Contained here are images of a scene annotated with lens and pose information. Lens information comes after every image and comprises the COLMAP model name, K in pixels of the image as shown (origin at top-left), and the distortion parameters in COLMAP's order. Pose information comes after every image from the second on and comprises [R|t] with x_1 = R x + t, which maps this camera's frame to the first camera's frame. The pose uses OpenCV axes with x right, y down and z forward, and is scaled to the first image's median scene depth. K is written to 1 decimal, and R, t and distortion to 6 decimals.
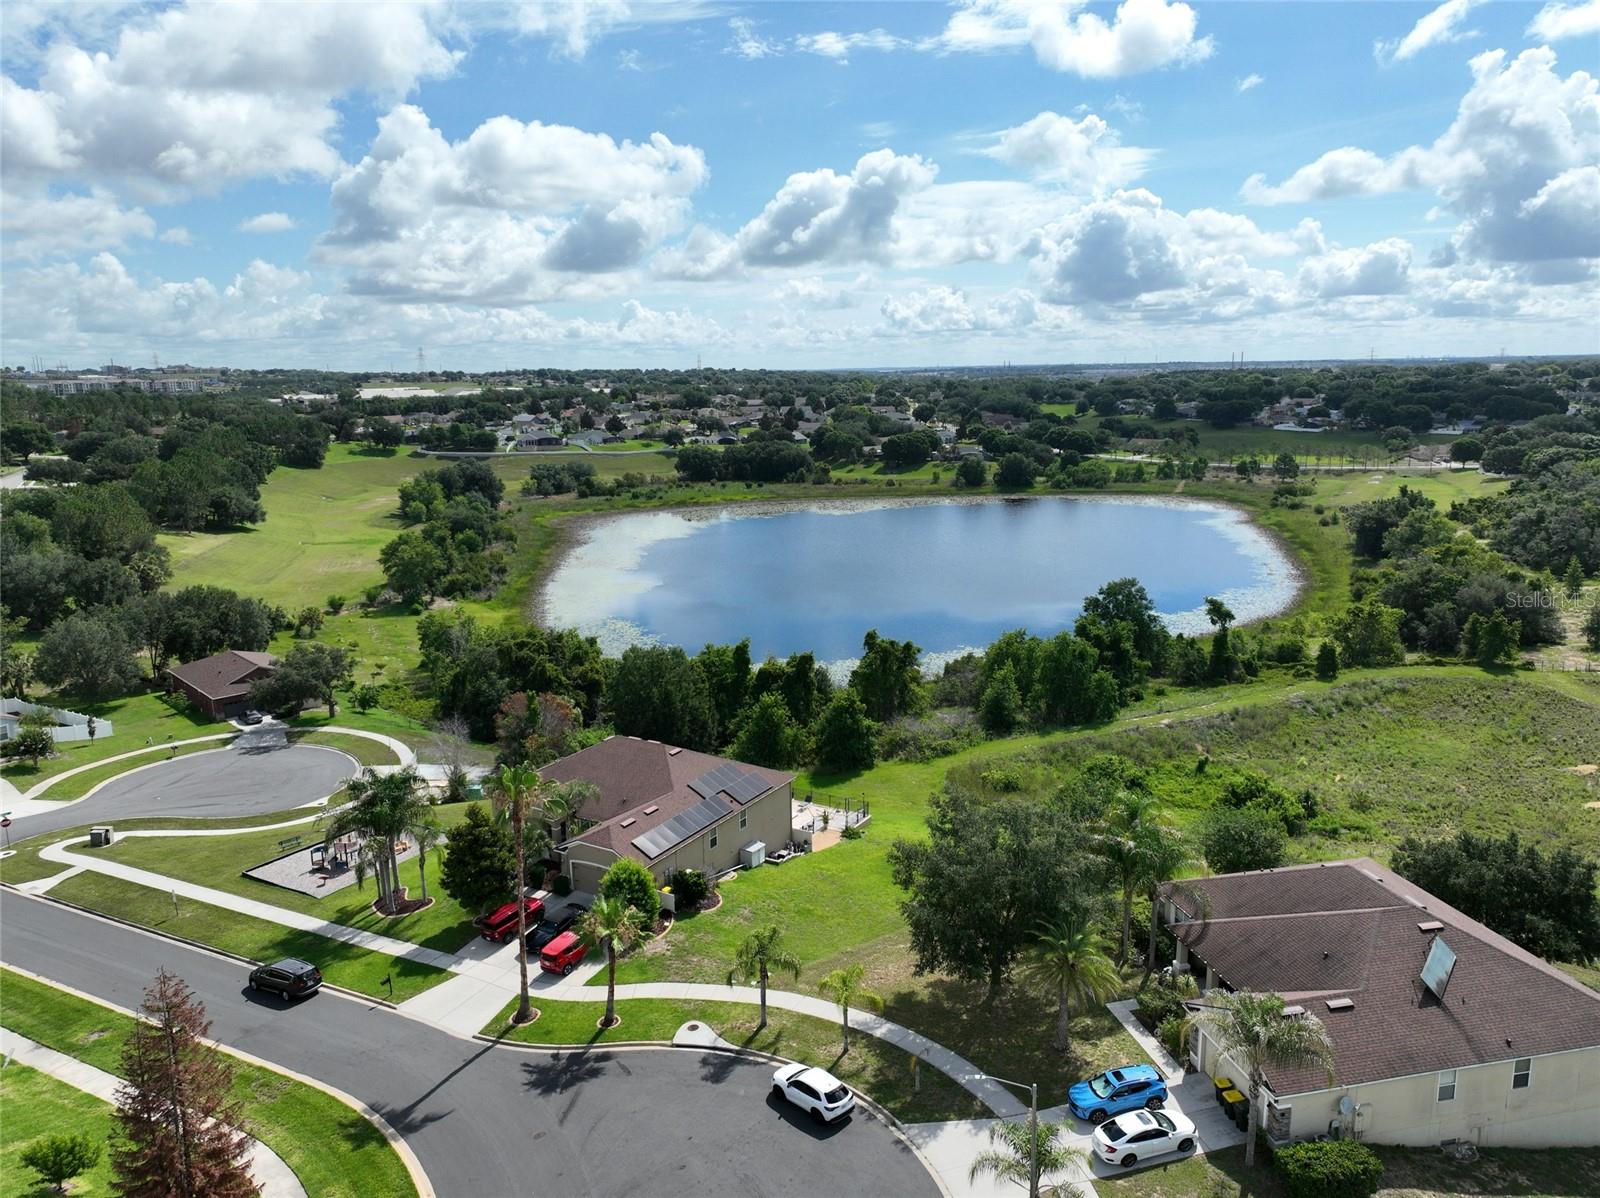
lens RADIAL K [[1107.9, 0, 800.0], [0, 1107.9, 599.0], [0, 0, 1]] dist [0.001100, 0.007655]
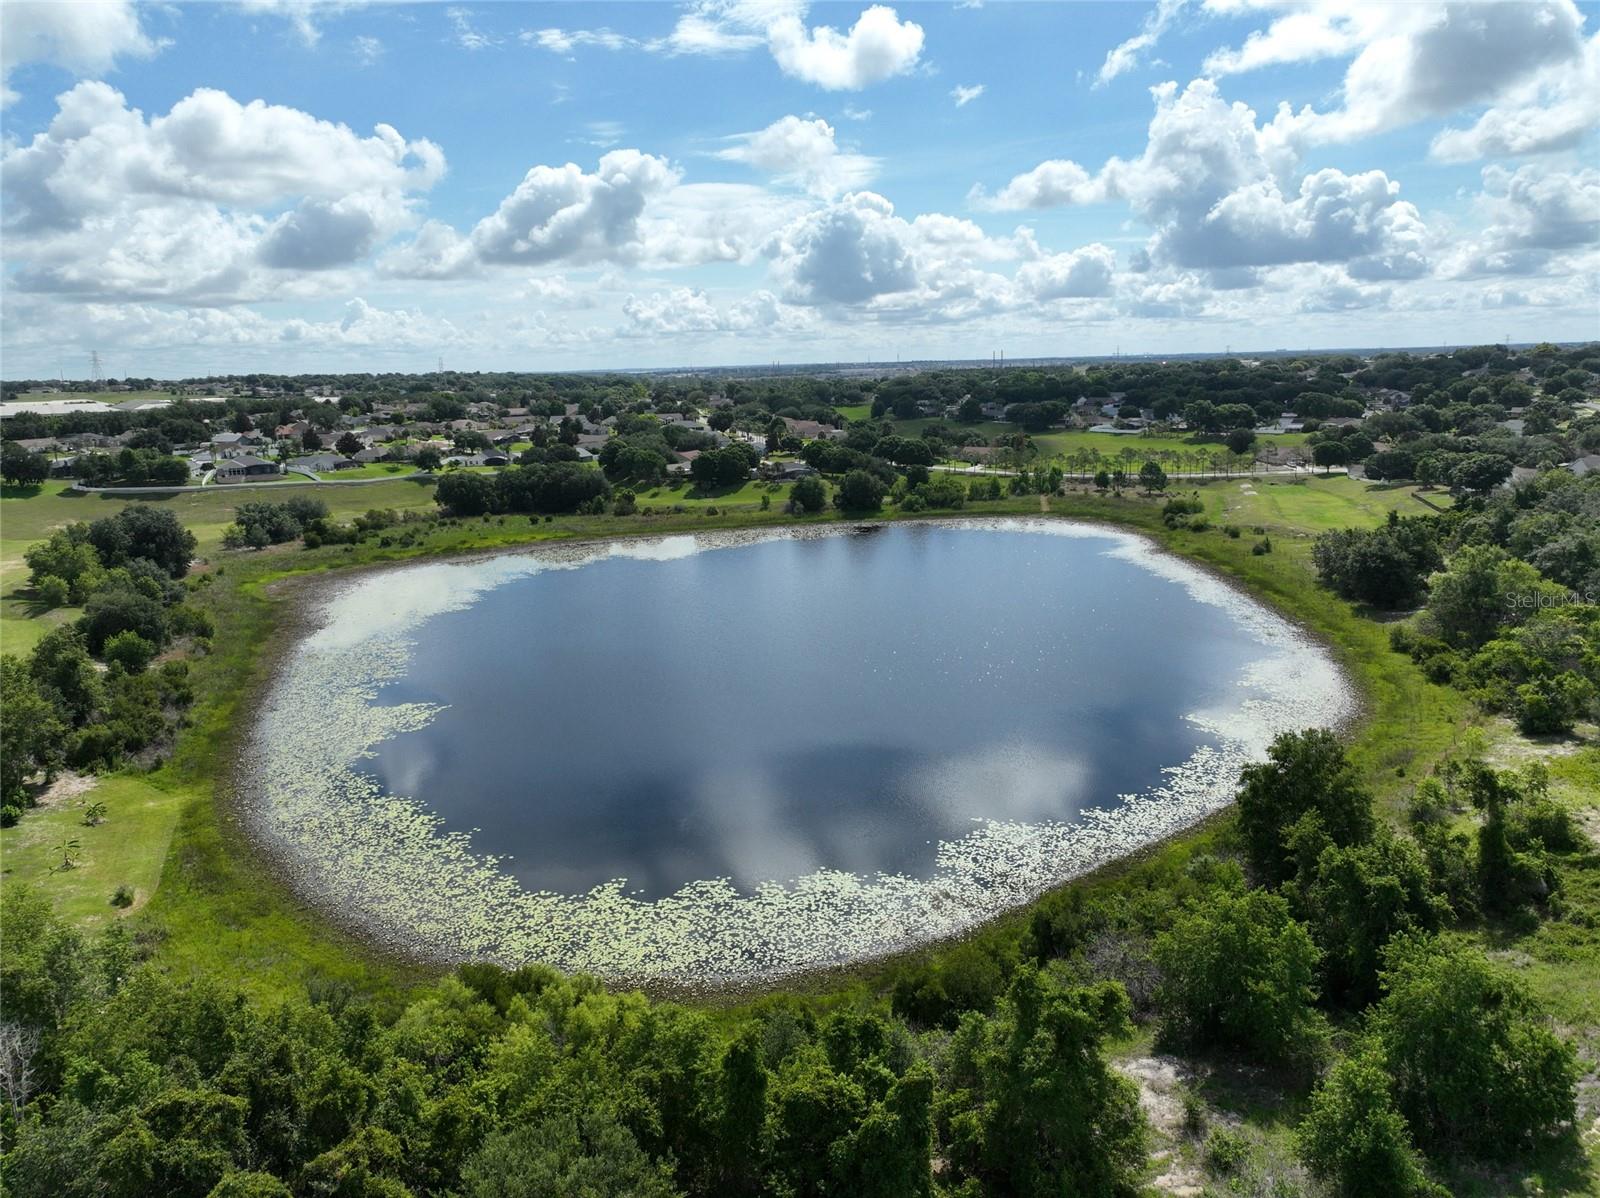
lens RADIAL K [[1123.9, 0, 805.8], [0, 1123.9, 545.2], [0, 0, 1]] dist [0.002186, 0.005895]
pose [[0.974092, -0.045133, 0.221601, -0.025451], [0.056031, 0.997497, -0.043136, -0.027469], [-0.219100, 0.054435, 0.974183, 0.120556]]
